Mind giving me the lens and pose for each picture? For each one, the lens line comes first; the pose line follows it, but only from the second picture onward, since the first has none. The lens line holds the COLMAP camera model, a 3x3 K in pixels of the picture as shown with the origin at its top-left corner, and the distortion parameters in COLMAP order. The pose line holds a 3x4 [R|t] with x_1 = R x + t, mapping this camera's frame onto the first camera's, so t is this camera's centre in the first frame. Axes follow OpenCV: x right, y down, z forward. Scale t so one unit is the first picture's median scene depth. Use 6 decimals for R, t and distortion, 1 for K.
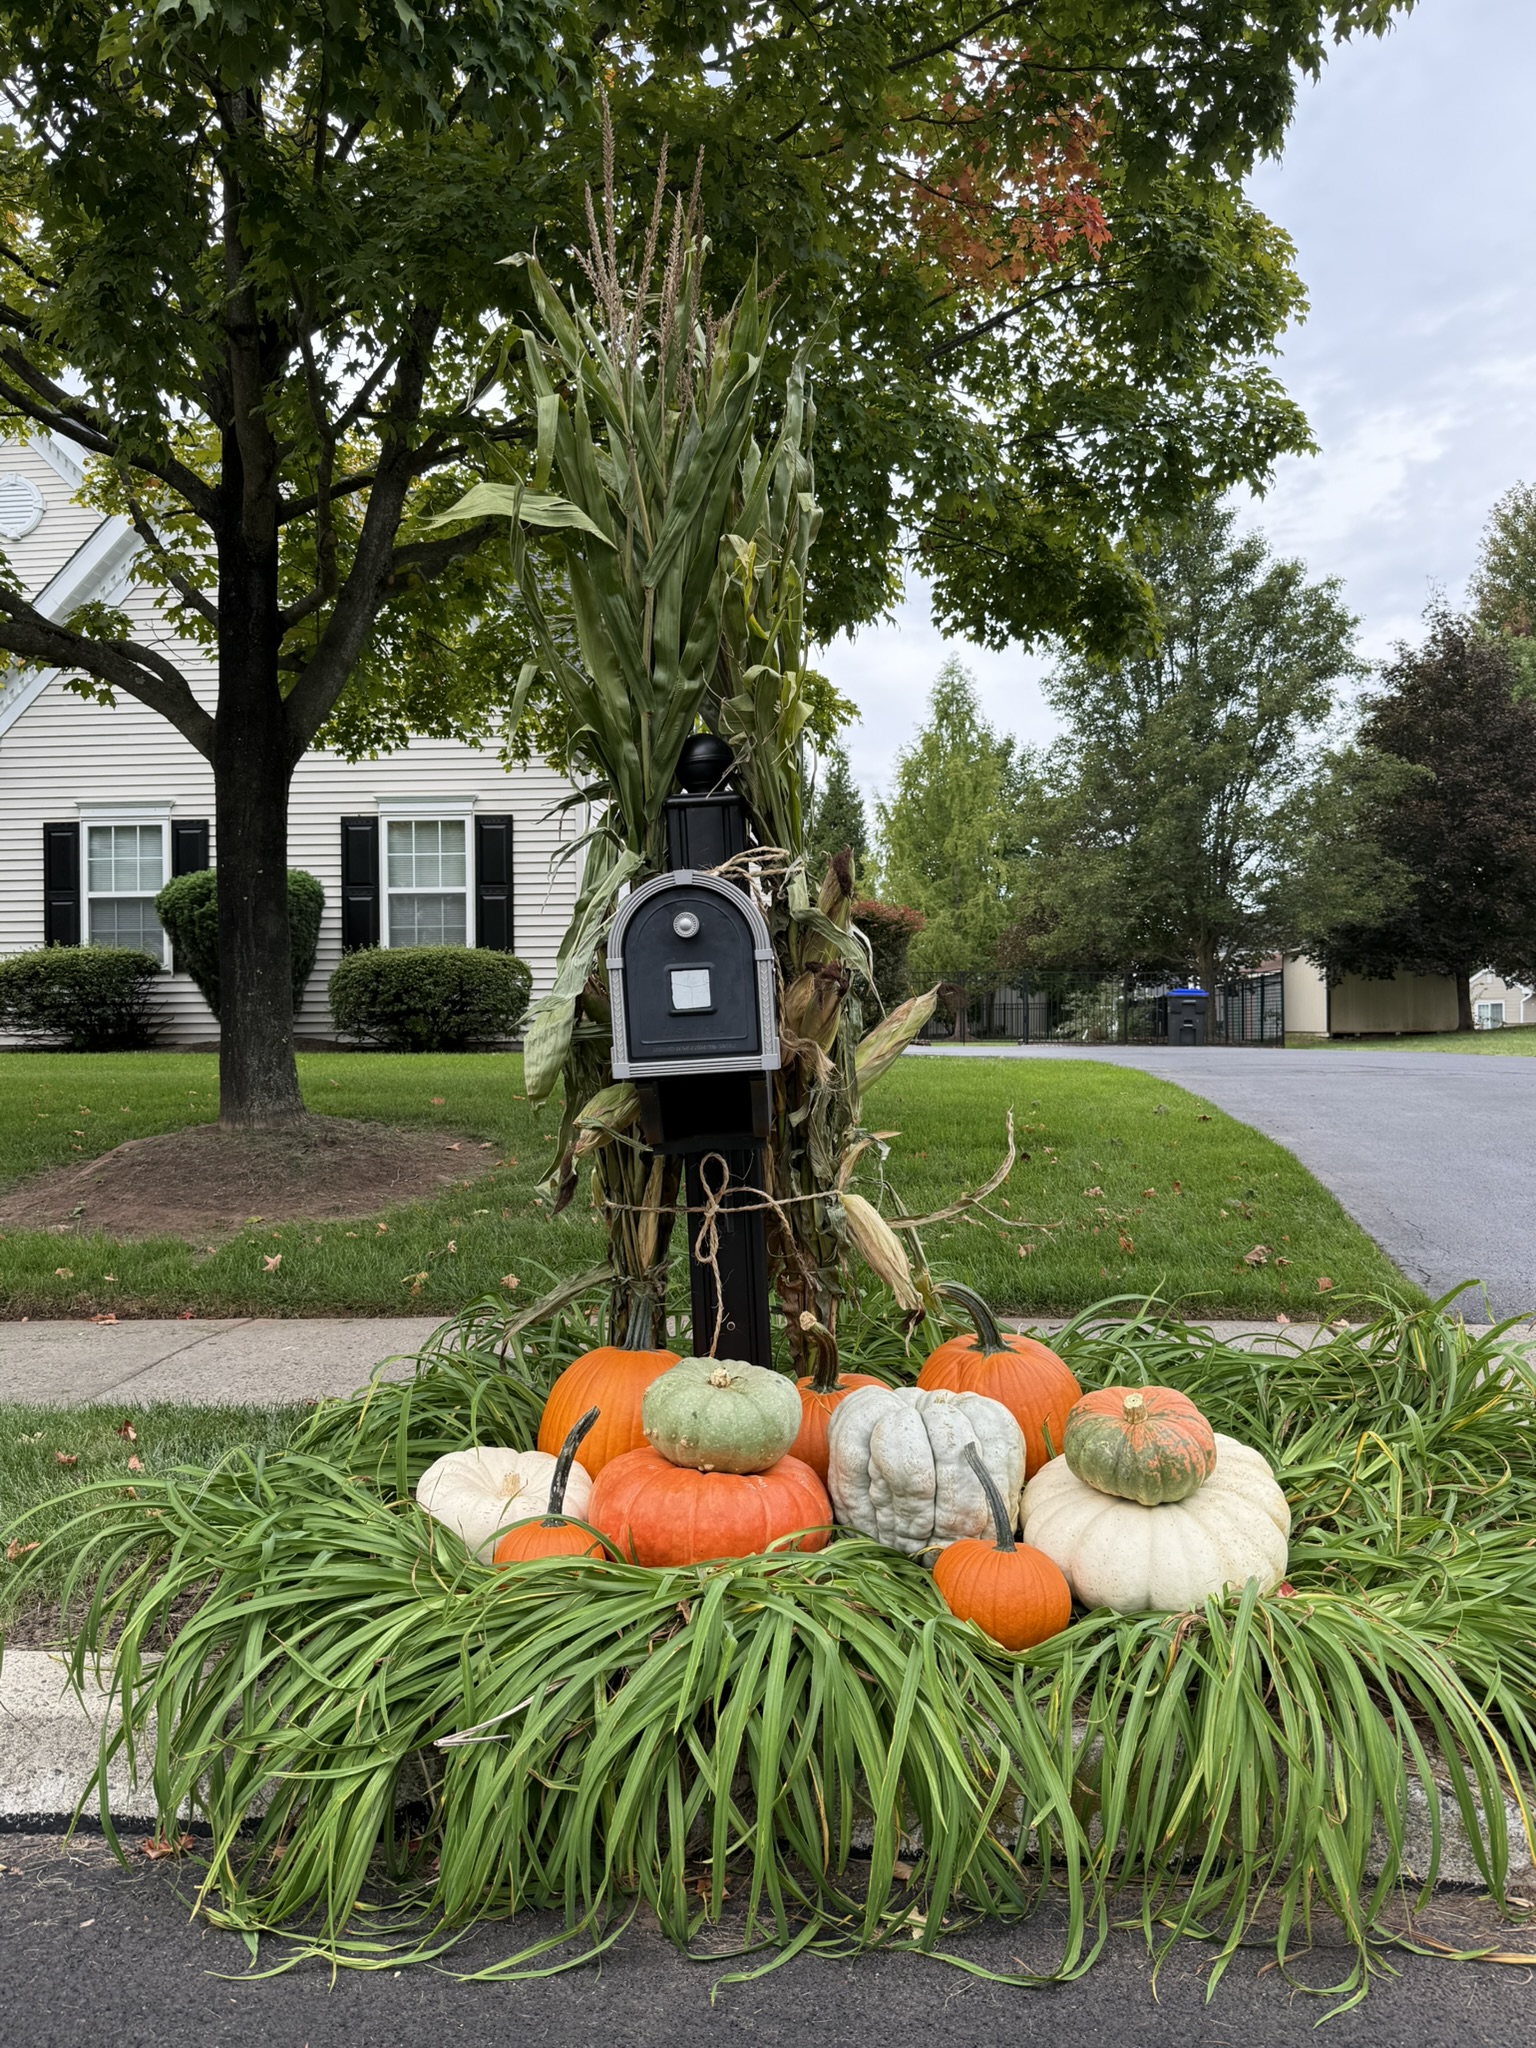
lens RADIAL K [[1500.9, 0, 768.0], [0, 1500.9, 1024.0], [0, 0, 1]] dist [0.117560, -0.142707]
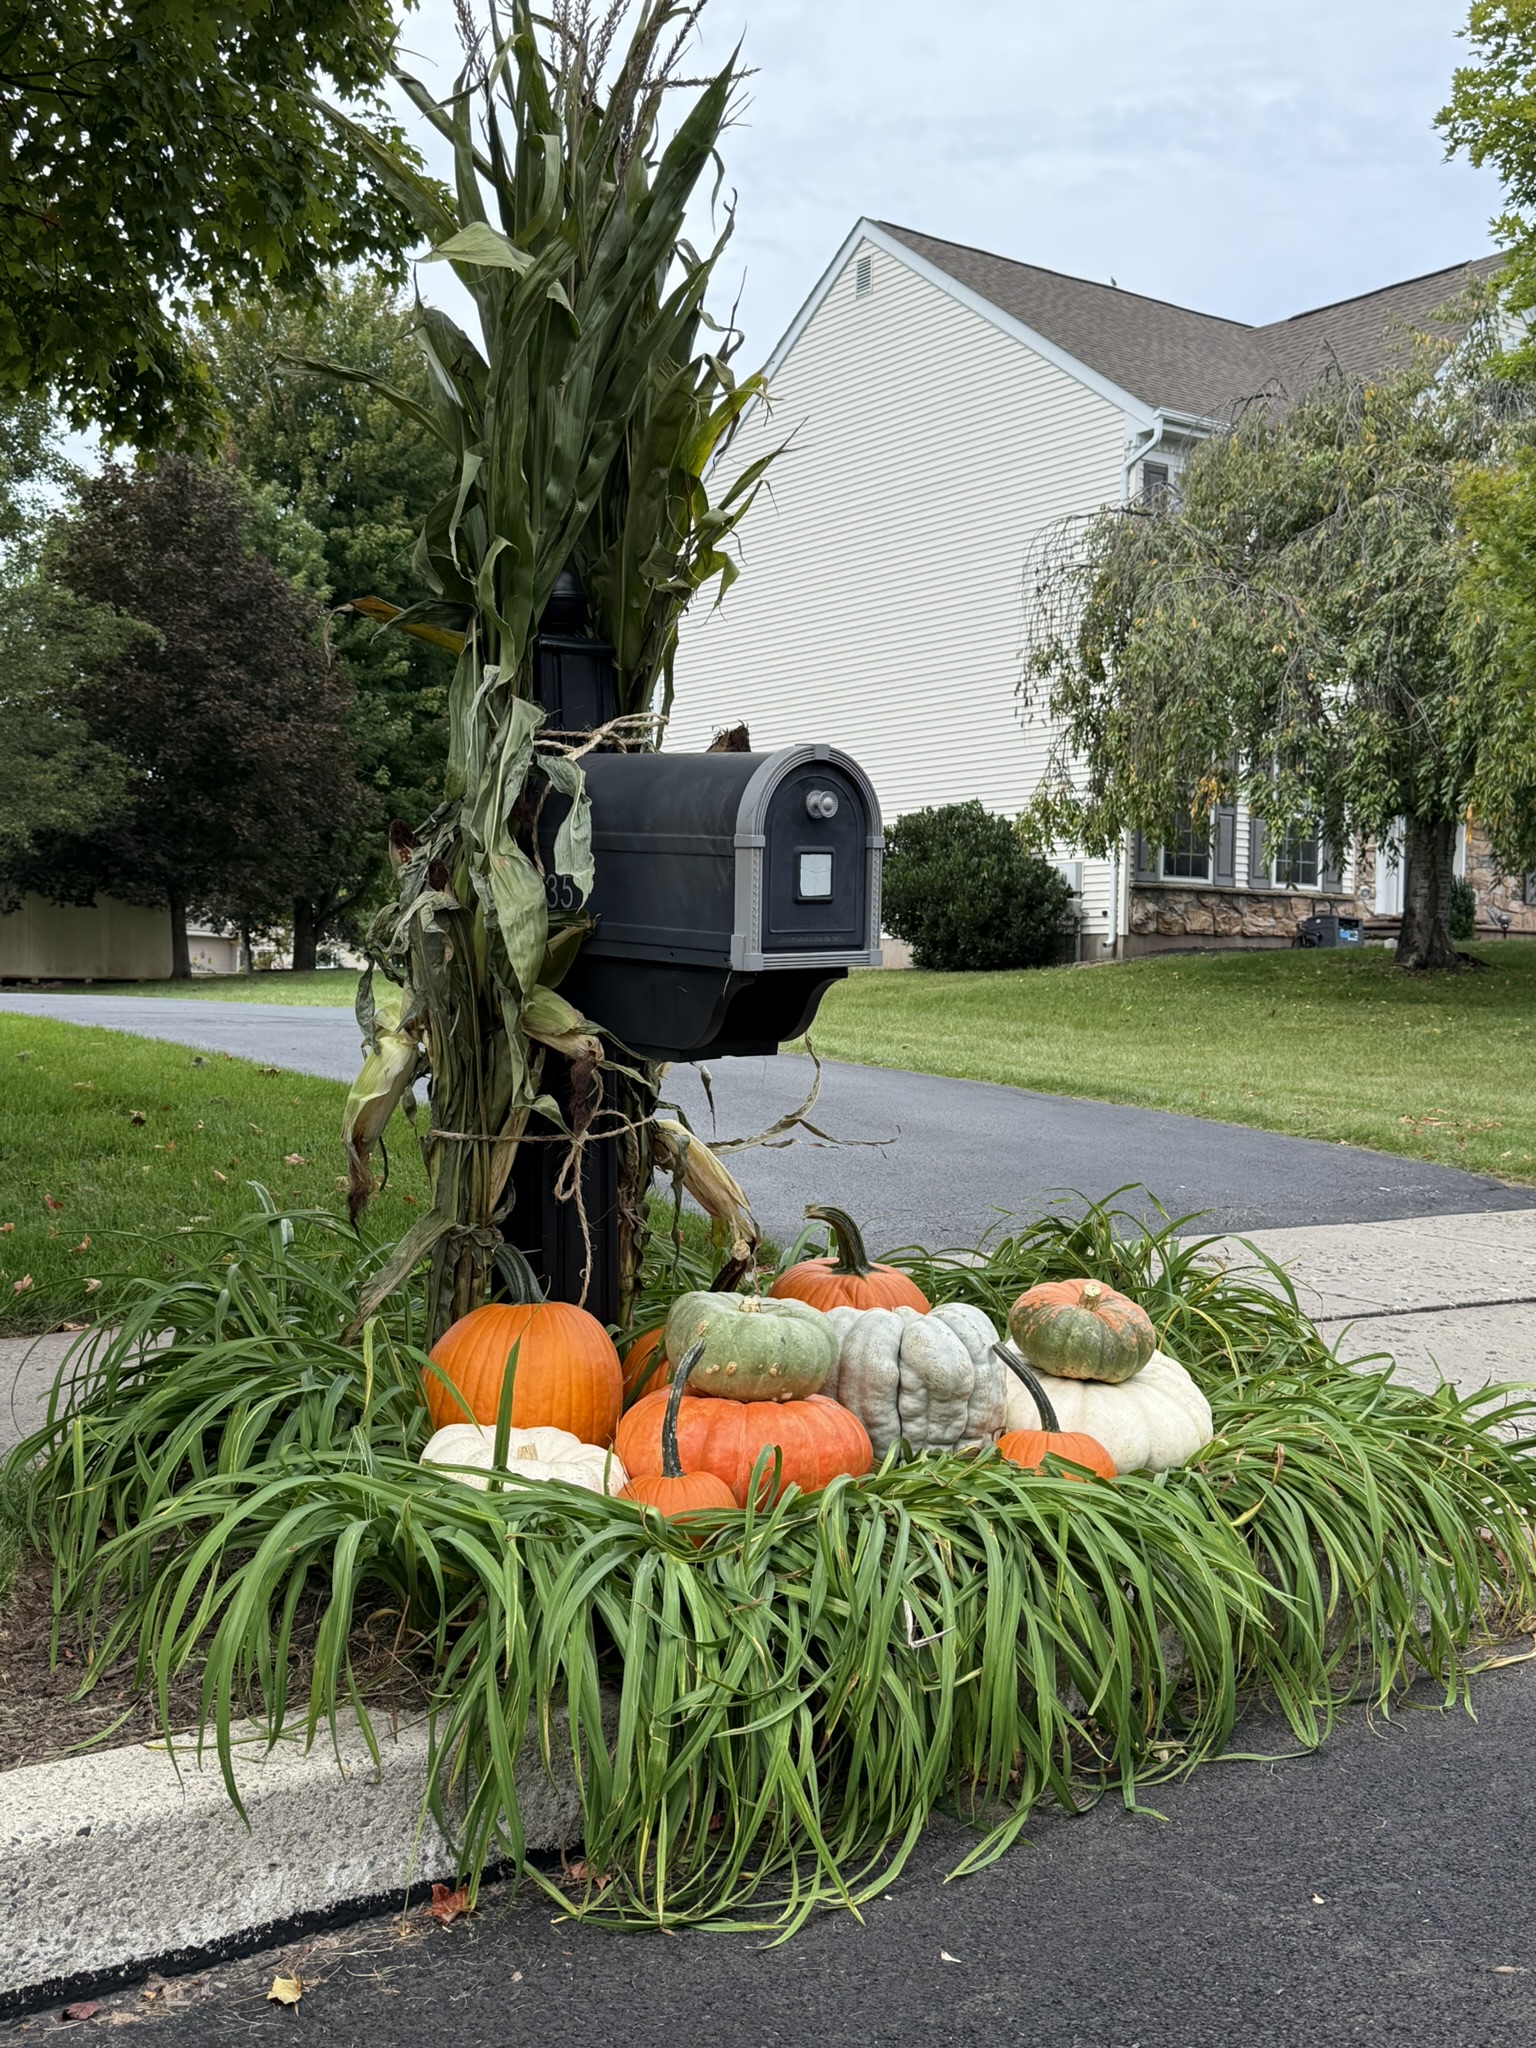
lens RADIAL K [[2136.1, 0, 768.0], [0, 2136.1, 1024.0], [0, 0, 1]] dist [0.209907, -0.505895]
pose [[0.742430, 0.004329, 0.669910, -0.172196], [-0.021123, 0.999633, 0.016950, 0.008426], [-0.669591, -0.026735, 0.742249, 0.008817]]
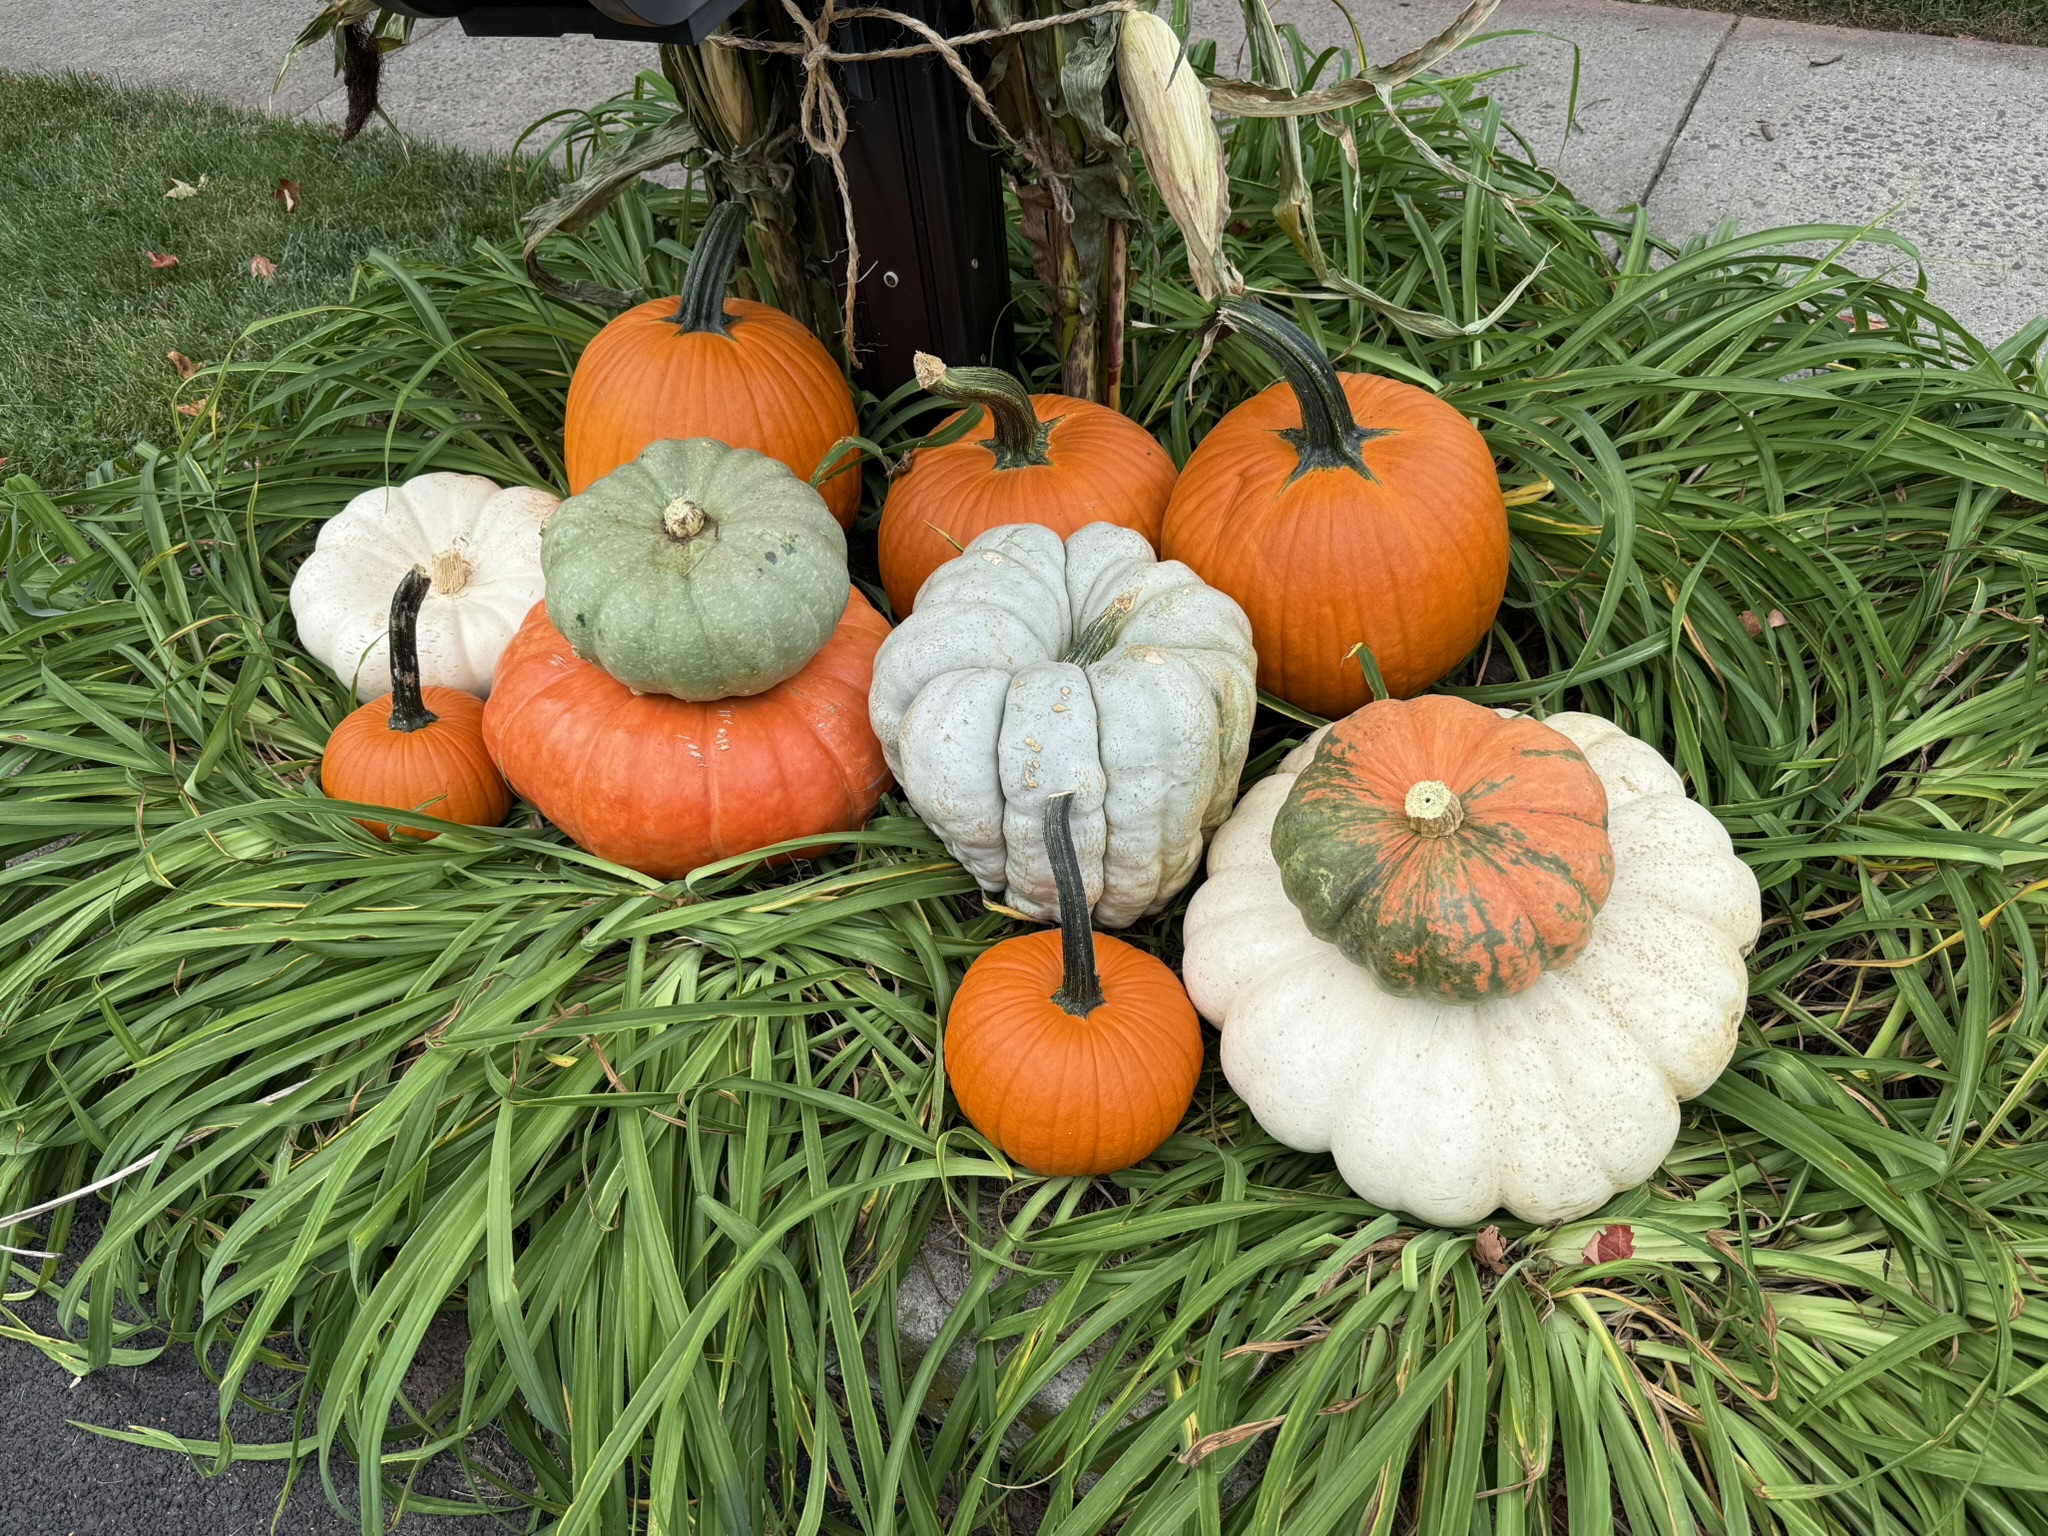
lens RADIAL K [[1513.8, 0, 1024.0], [0, 1513.8, 768.0], [0, 0, 1]] dist [0.037712, -0.000228]
pose [[0.935640, 0.218416, -0.277259, 0.046197], [0.048814, 0.697910, 0.714520, -0.013062], [0.349565, -0.682067, 0.642331, 0.126741]]
